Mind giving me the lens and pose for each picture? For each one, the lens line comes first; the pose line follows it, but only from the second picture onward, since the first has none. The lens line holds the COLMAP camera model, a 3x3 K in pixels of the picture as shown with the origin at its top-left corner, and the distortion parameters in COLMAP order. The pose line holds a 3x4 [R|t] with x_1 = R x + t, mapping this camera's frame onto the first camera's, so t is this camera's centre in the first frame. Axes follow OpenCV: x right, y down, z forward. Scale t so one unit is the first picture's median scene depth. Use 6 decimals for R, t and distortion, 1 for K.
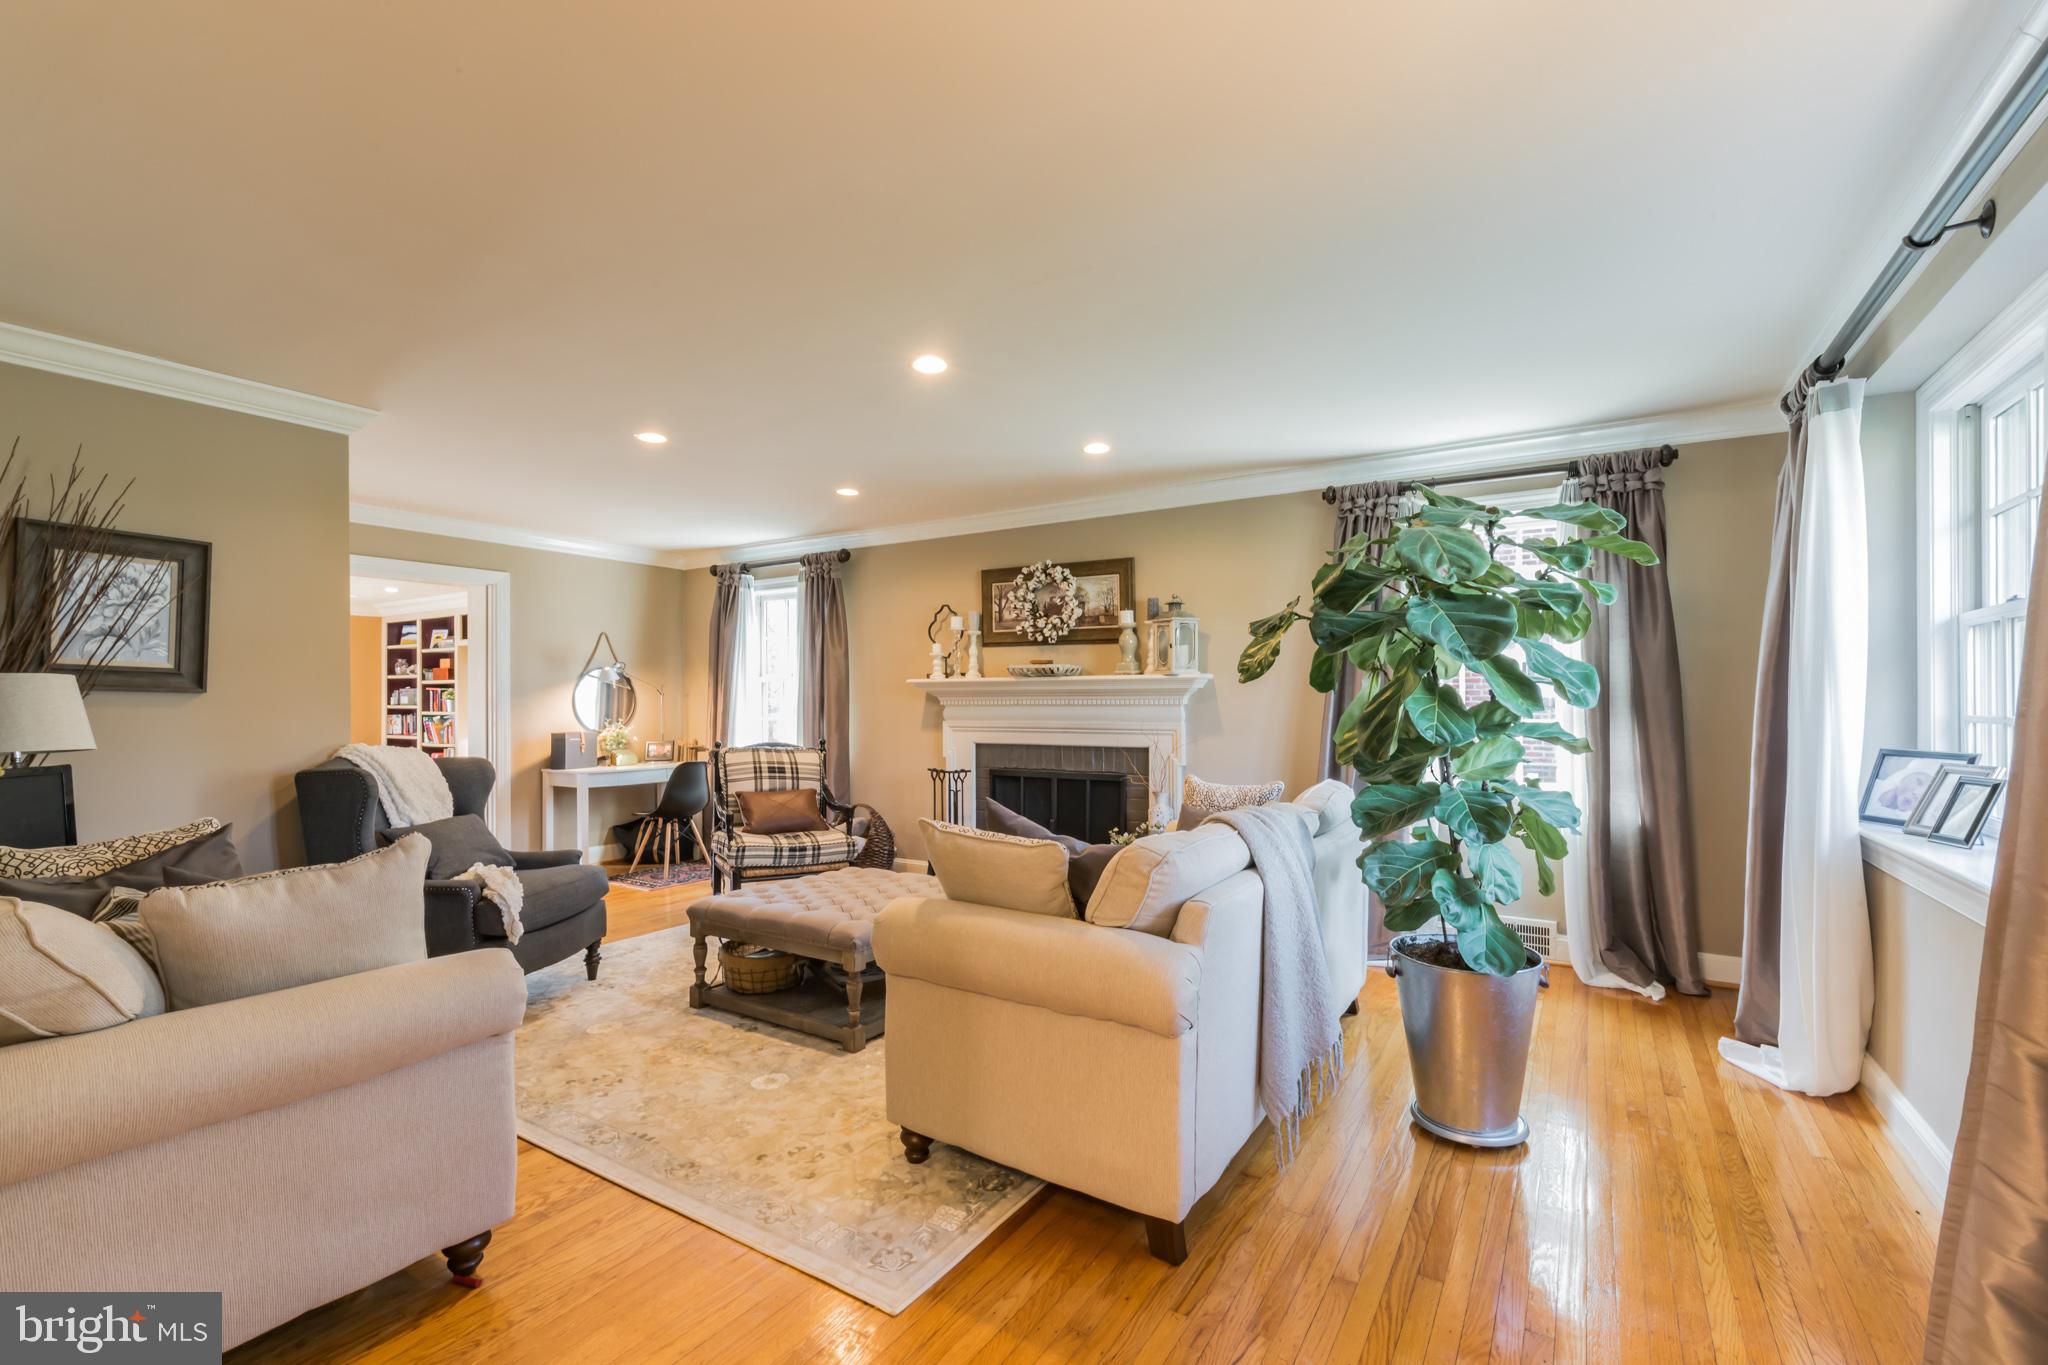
lens RADIAL K [[885.0, 0, 959.1], [0, 885.0, 709.9], [0, 0, 1]] dist [-0.000831, -0.000137]
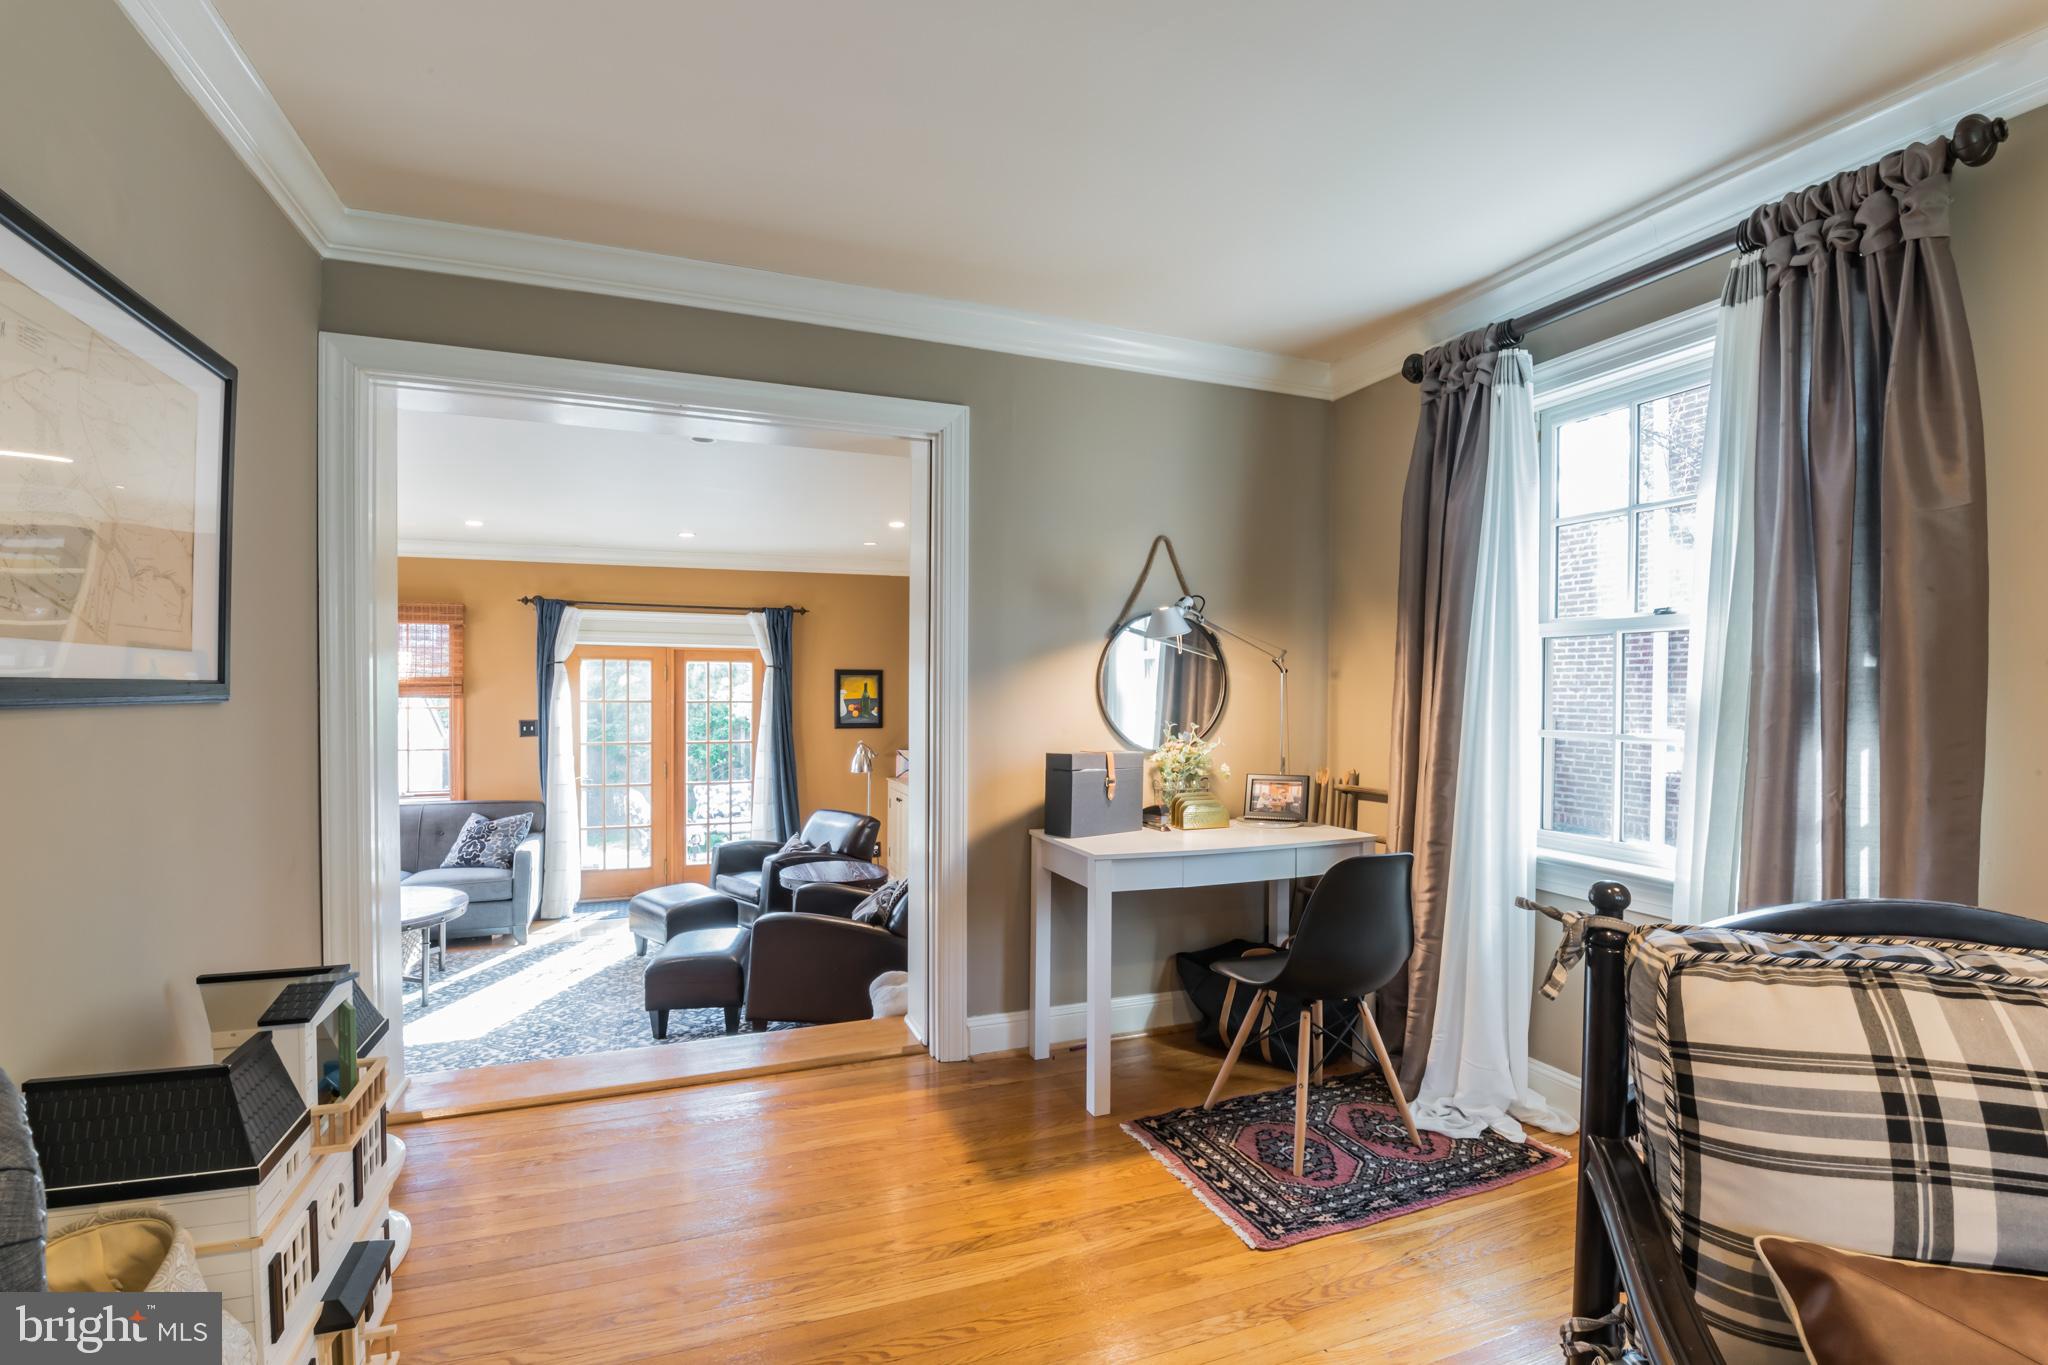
lens RADIAL K [[909.4, 0, 1024.3], [0, 909.4, 710.2], [0, 0, 1]] dist [-0.016407, -0.012564]
pose [[0.833744, 0.019952, -0.551791, -0.199178], [-0.011501, 0.999758, 0.018772, -0.004642], [0.552032, -0.009304, 0.833771, 0.565256]]
